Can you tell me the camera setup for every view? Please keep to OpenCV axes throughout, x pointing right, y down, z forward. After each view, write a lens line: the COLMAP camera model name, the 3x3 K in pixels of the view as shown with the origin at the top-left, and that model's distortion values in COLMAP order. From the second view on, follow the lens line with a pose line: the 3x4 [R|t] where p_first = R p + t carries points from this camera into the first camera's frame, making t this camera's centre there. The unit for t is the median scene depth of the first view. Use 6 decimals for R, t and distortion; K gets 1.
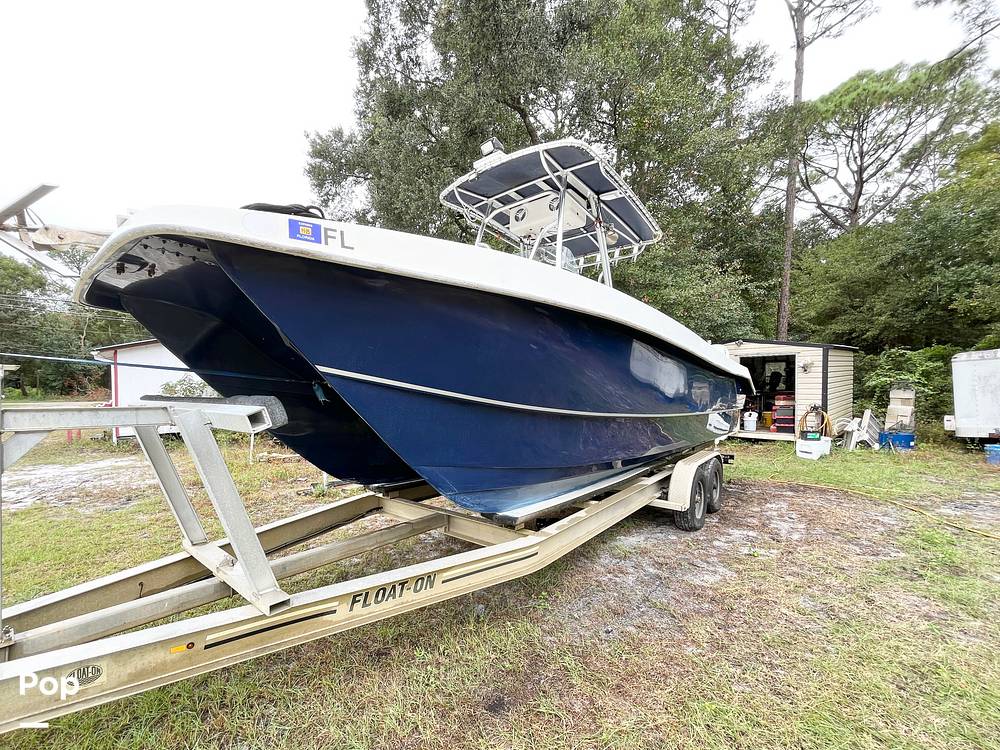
lens RADIAL K [[404.5, 0, 497.0], [0, 404.5, 375.6], [0, 0, 1]] dist [-0.000628, -0.000161]
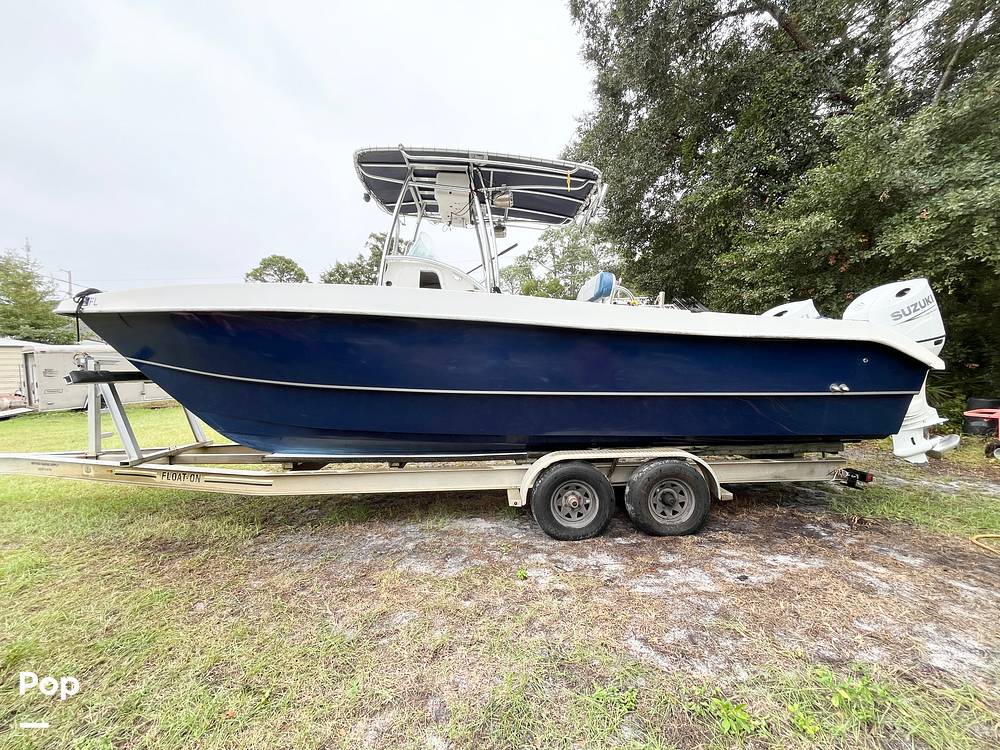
lens RADIAL K [[404.5, 0, 497.0], [0, 404.5, 375.6], [0, 0, 1]] dist [-0.000628, -0.000161]
pose [[0.686522, 0.007313, -0.727072, 1.123853], [0.038480, 0.998183, 0.046374, 0.029631], [0.726090, -0.059814, 0.684993, 0.457108]]
